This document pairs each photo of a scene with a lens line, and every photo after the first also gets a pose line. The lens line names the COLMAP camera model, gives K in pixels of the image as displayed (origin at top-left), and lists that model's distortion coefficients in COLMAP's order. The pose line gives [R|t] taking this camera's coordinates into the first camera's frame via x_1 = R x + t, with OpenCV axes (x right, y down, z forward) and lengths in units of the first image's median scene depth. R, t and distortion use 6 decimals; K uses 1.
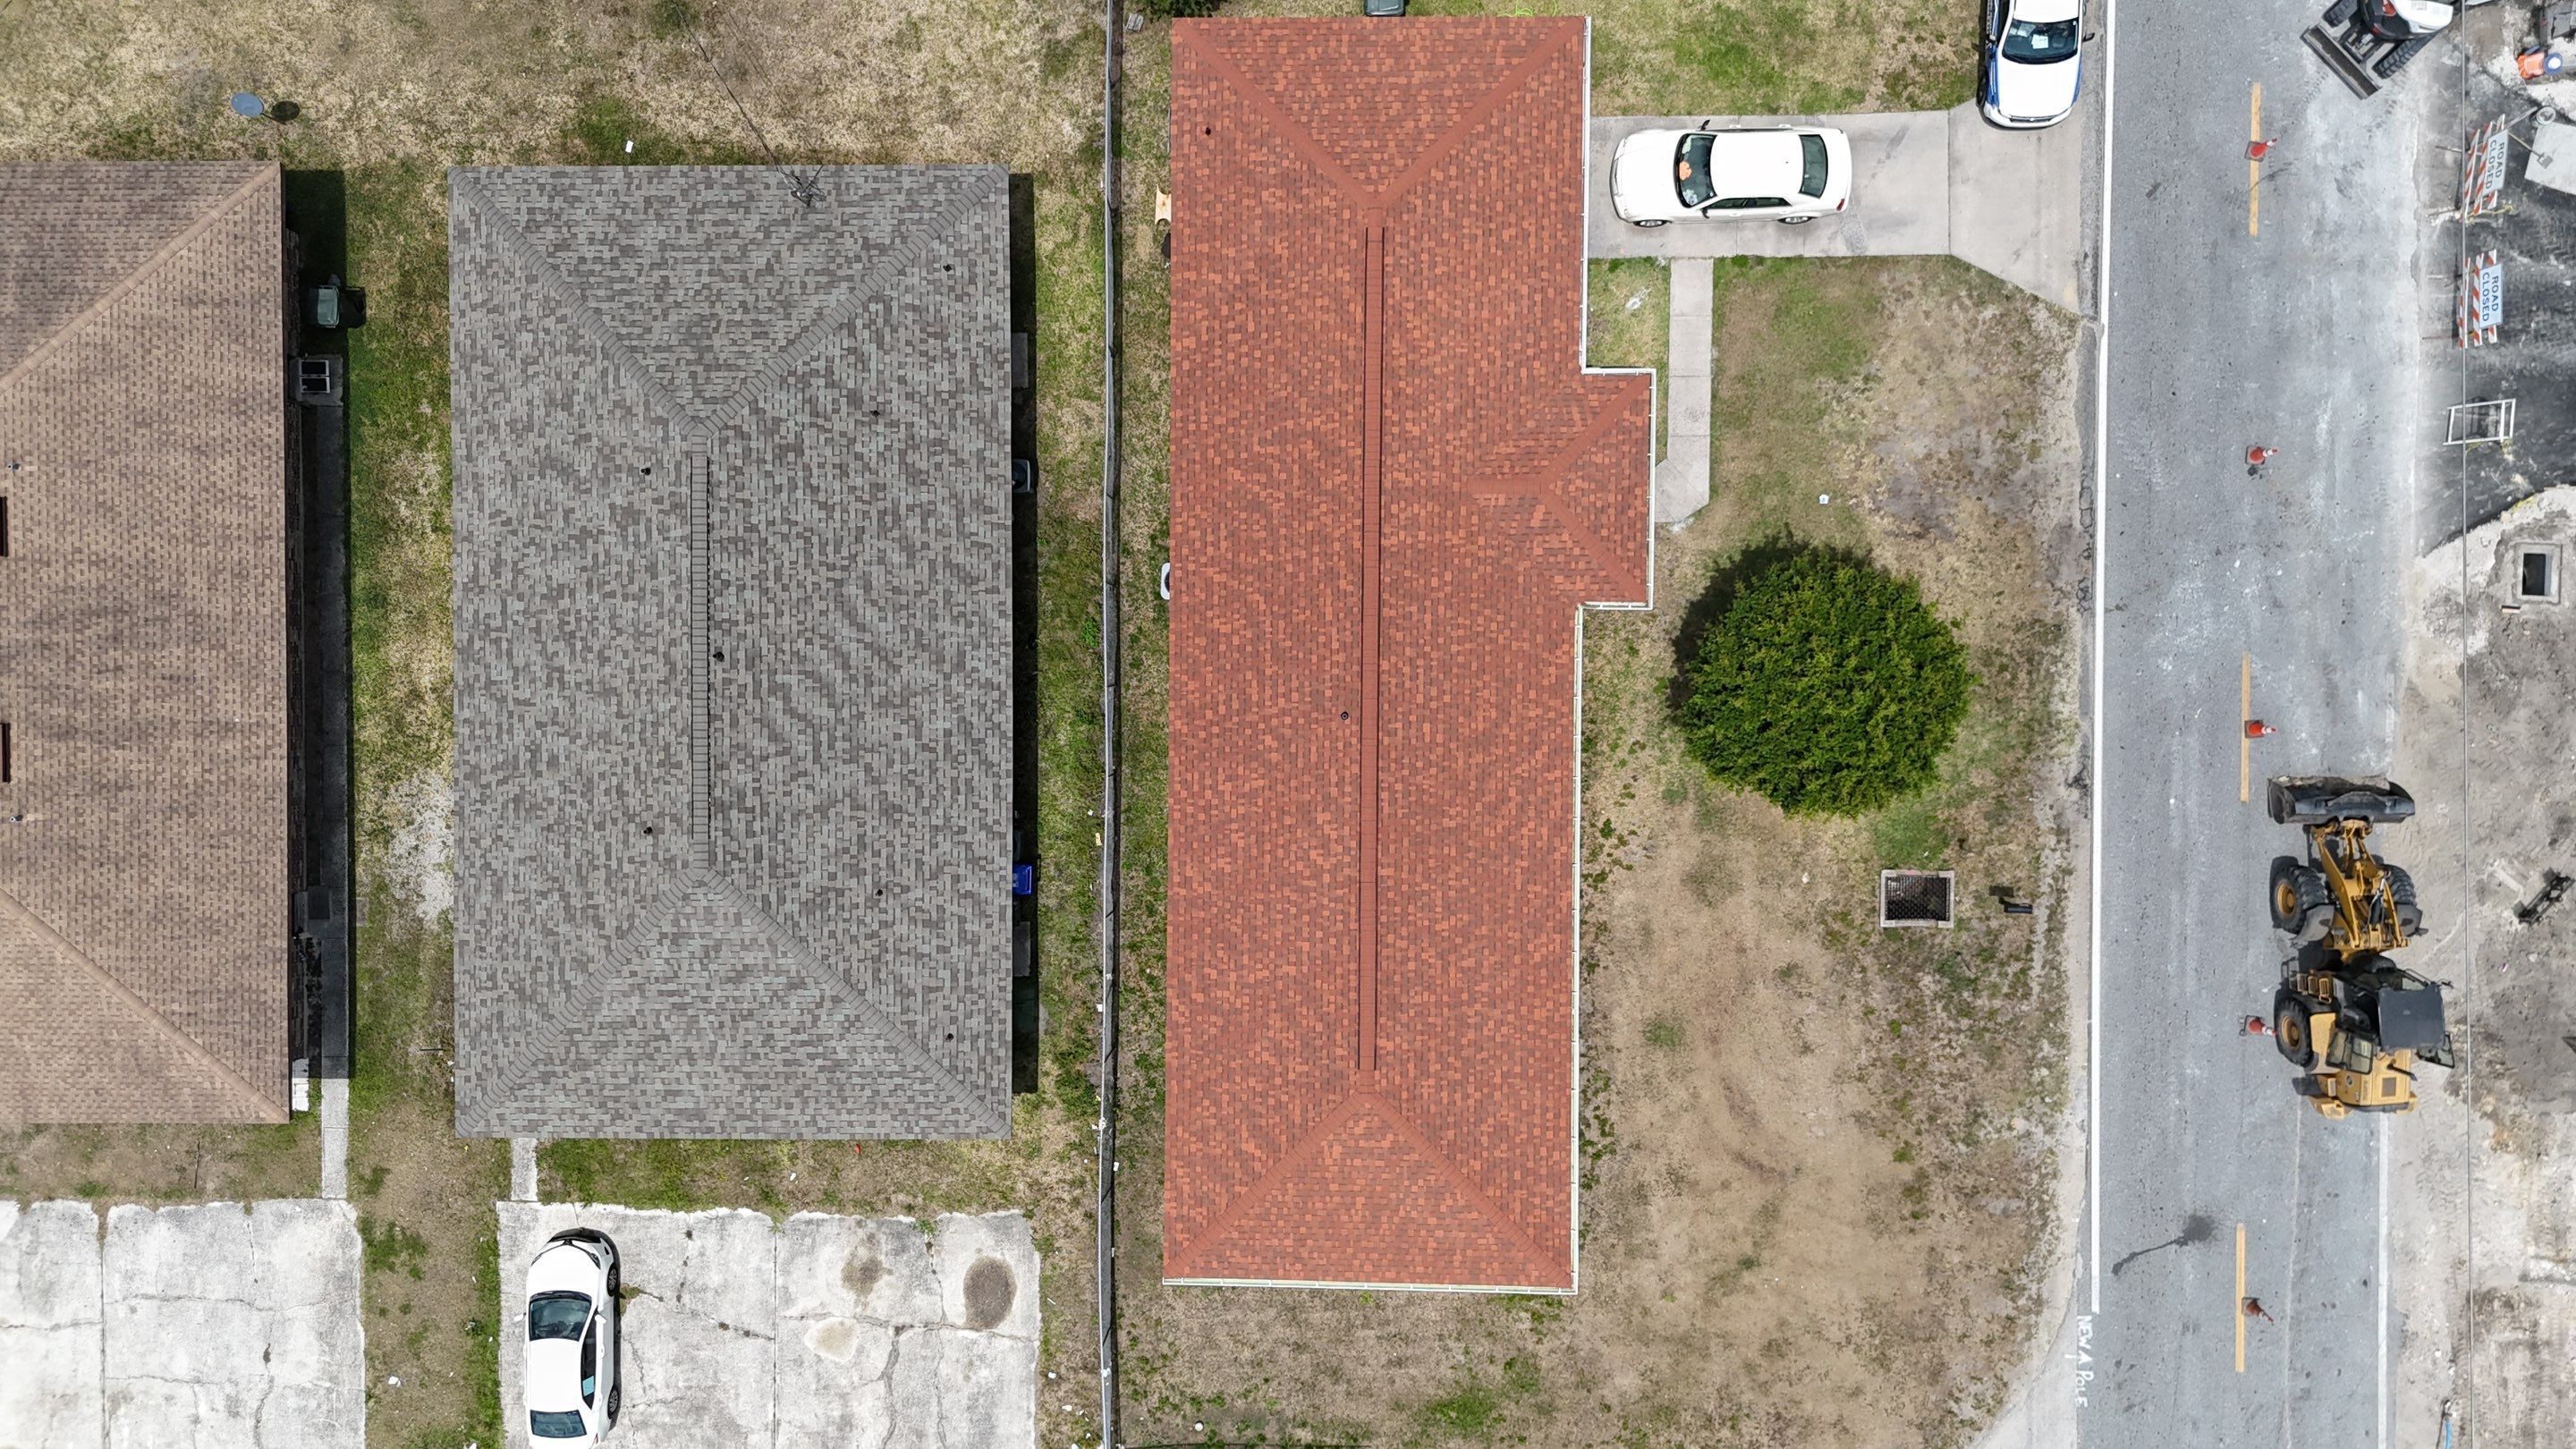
lens RADIAL K [[1888.3, 0, 1279.5], [0, 1888.3, 720.7], [0, 0, 1]] dist [0.169806, -0.489962]
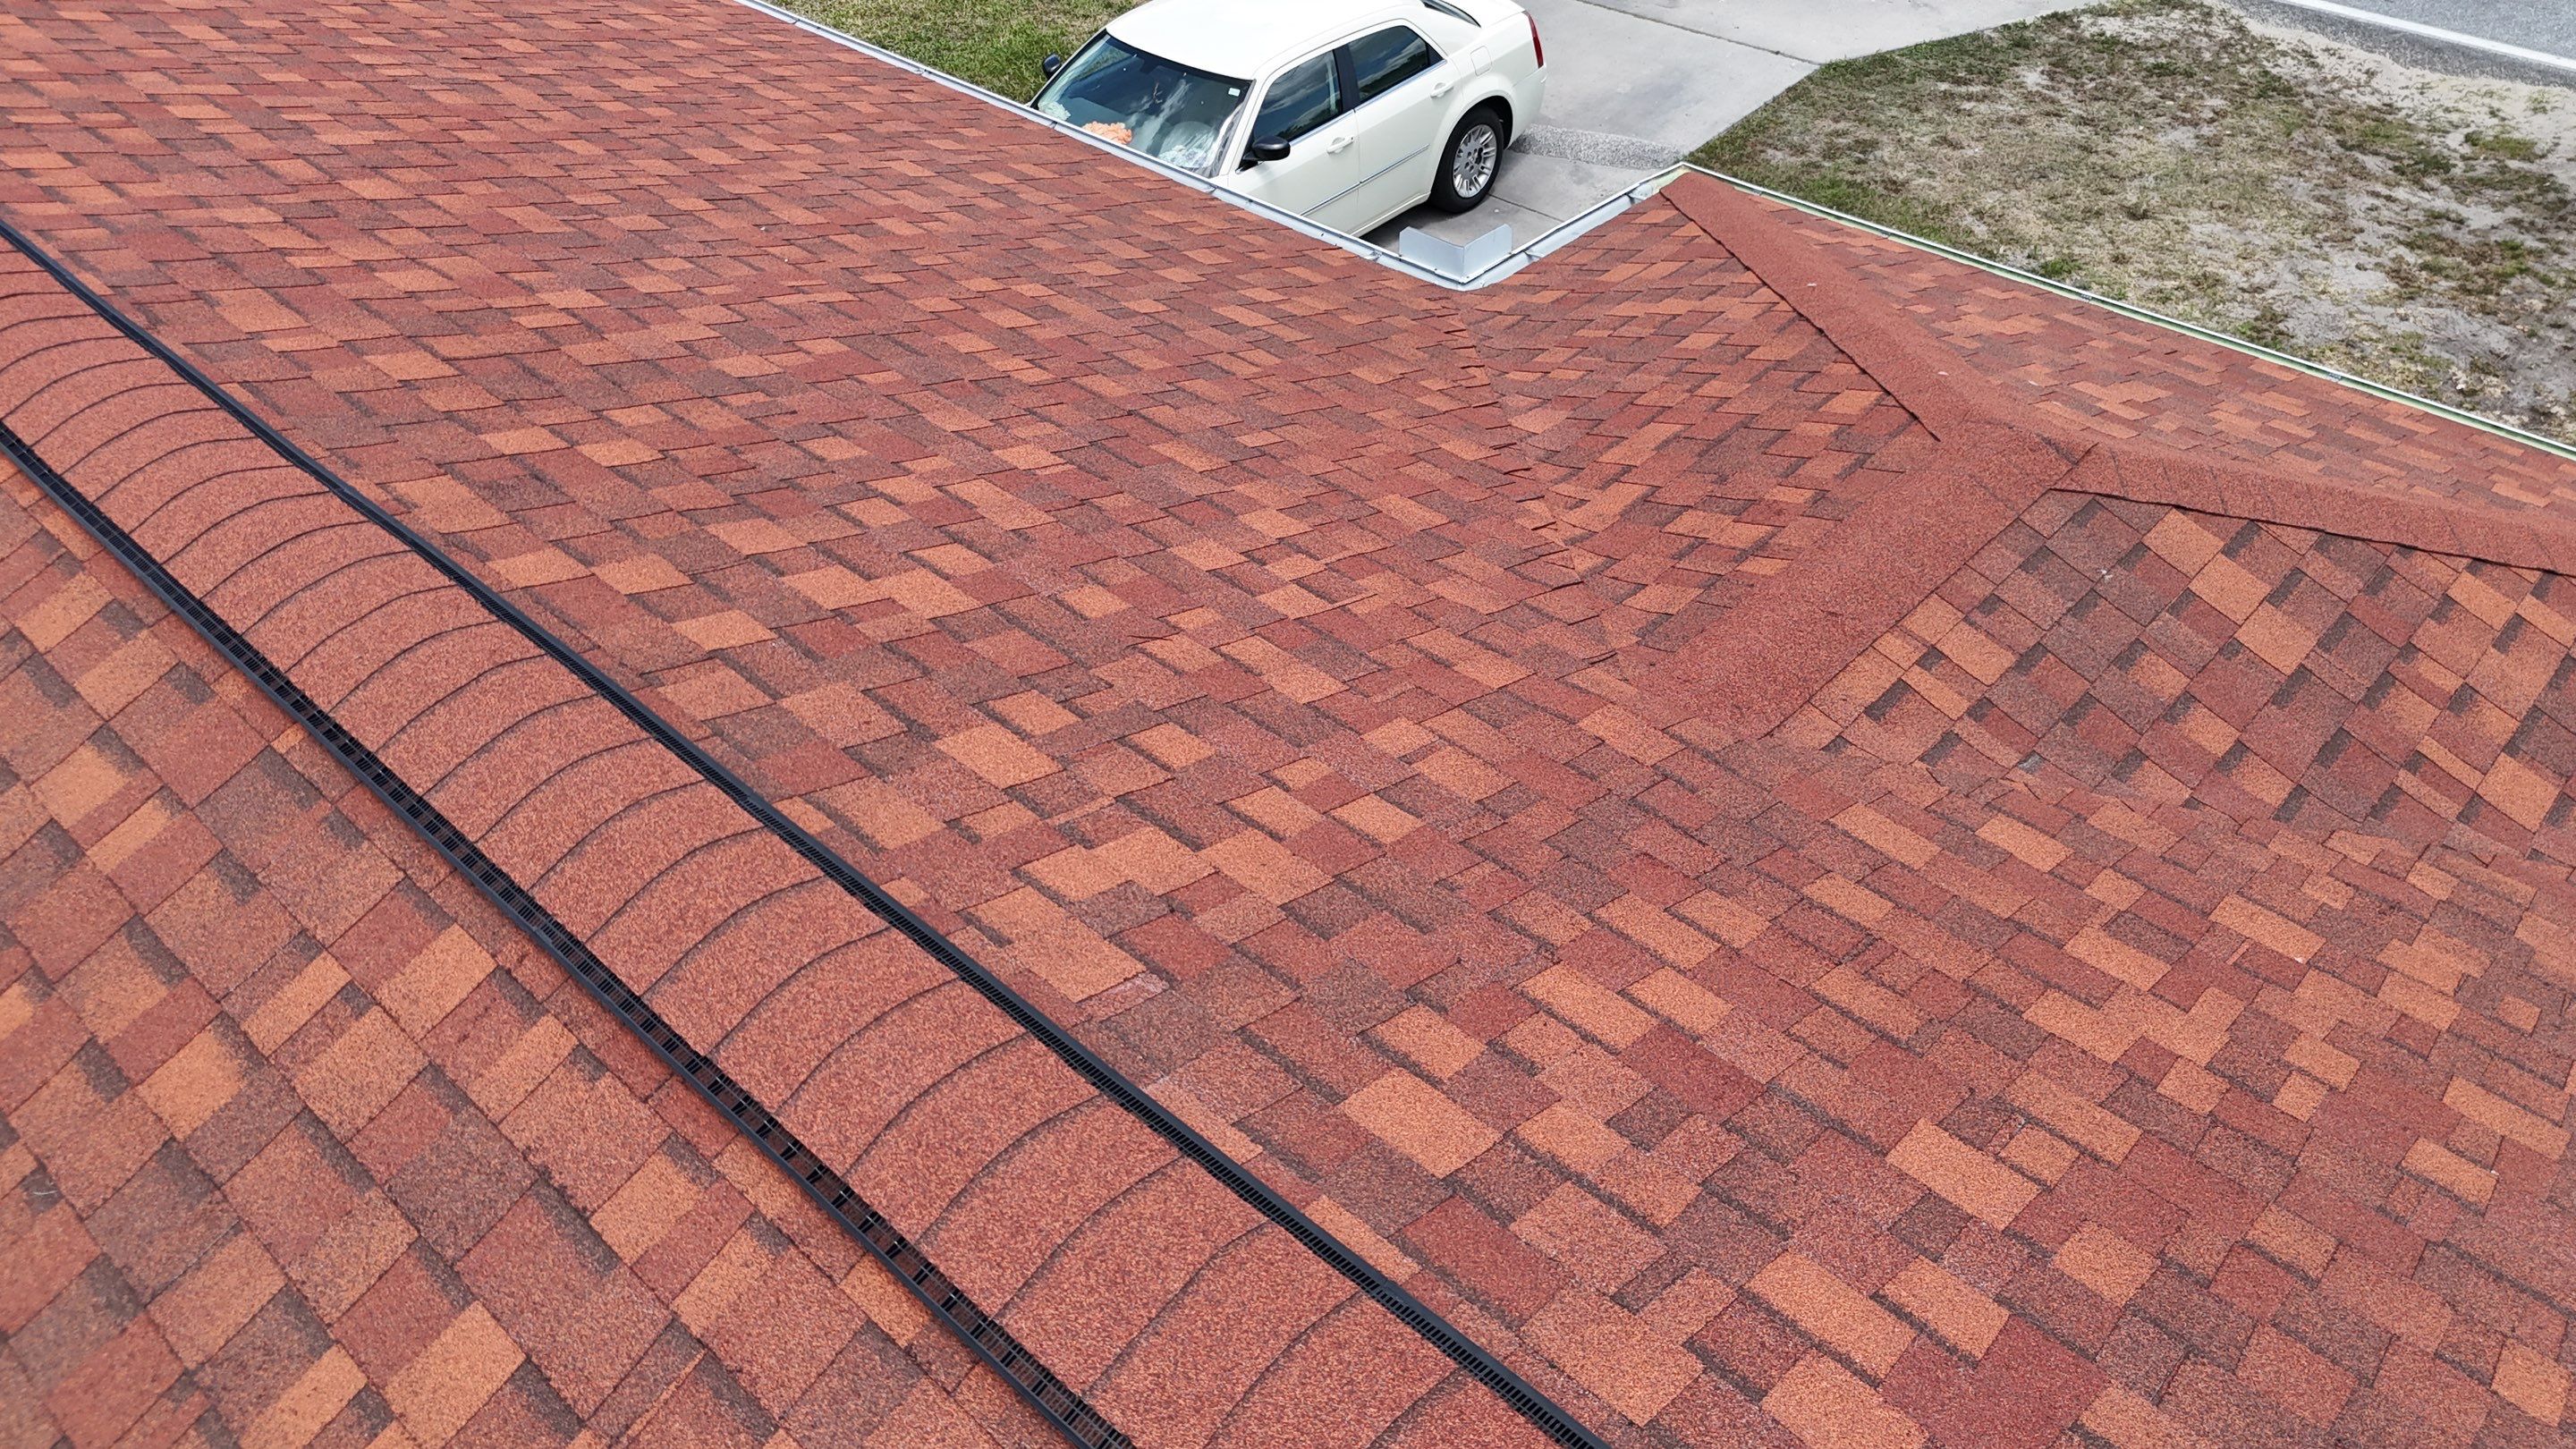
lens RADIAL K [[1898.4, 0, 1281.8], [0, 1898.4, 721.6], [0, 0, 1]] dist [0.076115, -0.077390]
pose [[0.674664, -0.448109, 0.586538, 0.024059], [0.738113, 0.414190, -0.532575, -0.082053], [-0.004287, 0.792241, 0.610194, 0.905454]]
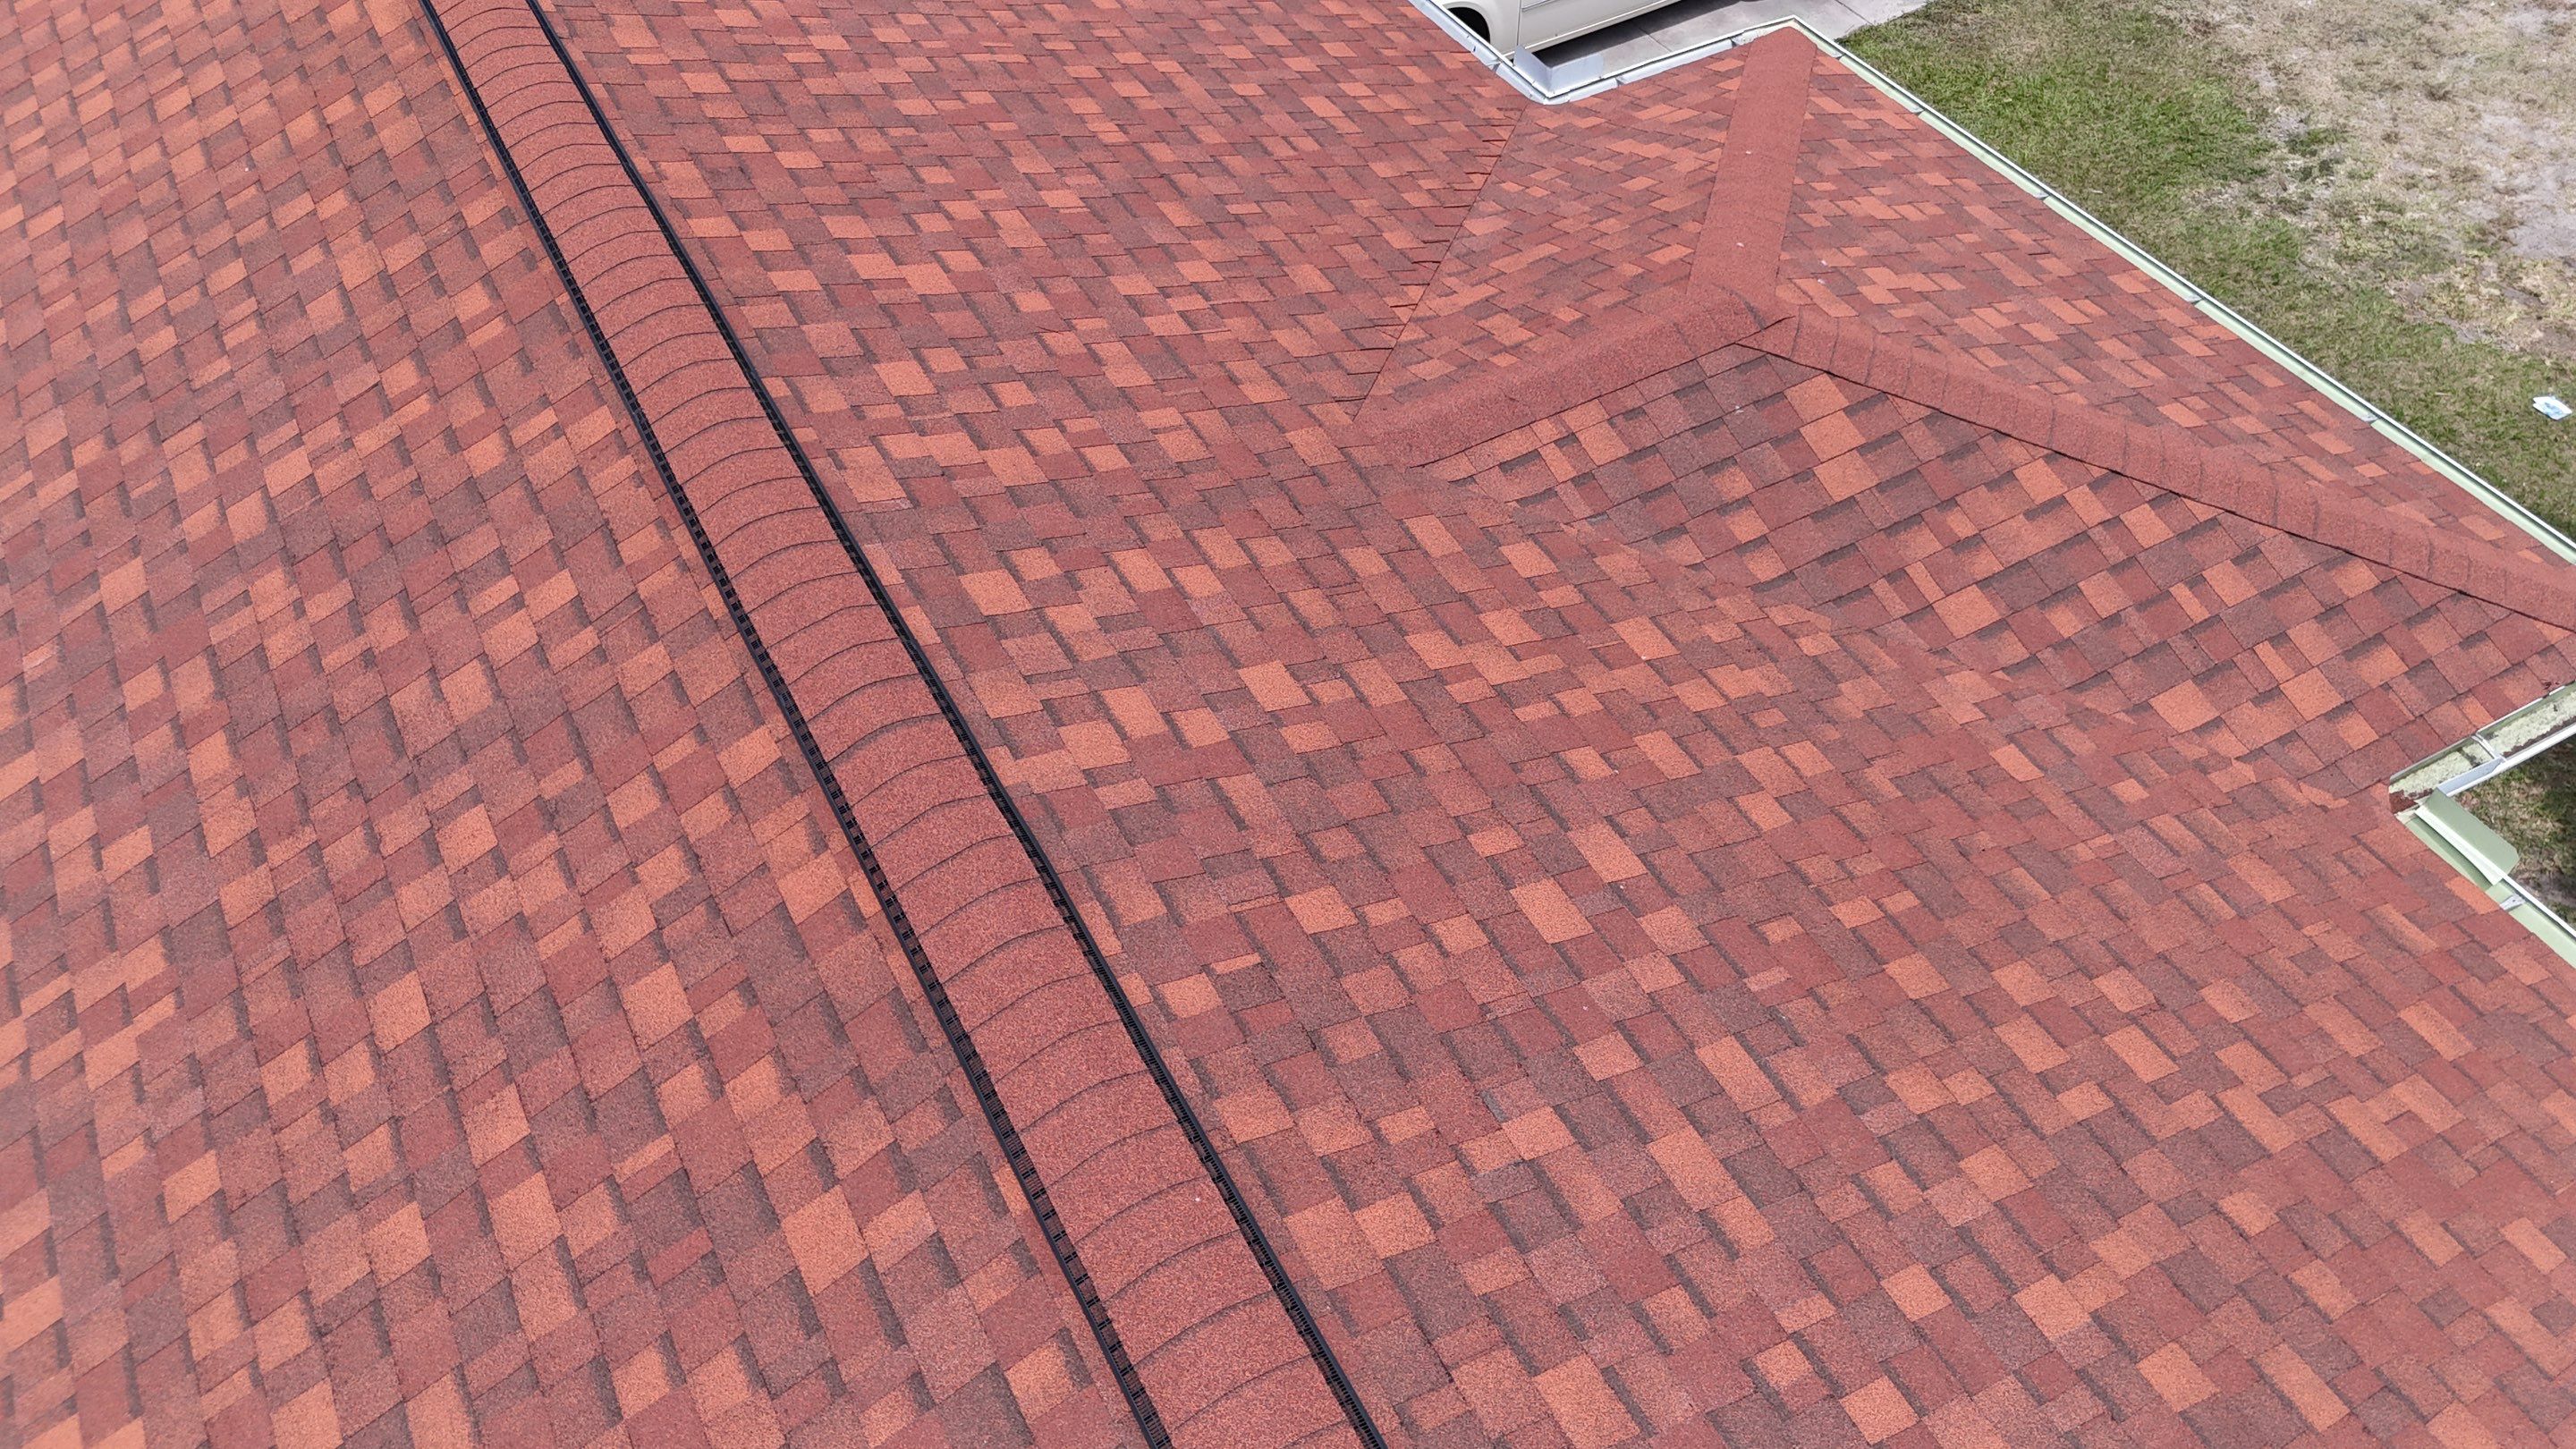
lens RADIAL K [[1898.4, 0, 1281.8], [0, 1898.4, 721.6], [0, 0, 1]] dist [0.076115, -0.077390]
pose [[0.872880, -0.356807, 0.332820, 0.029320], [0.487935, 0.639011, -0.594630, -0.015872], [-0.000507, 0.681435, 0.731878, 0.866777]]
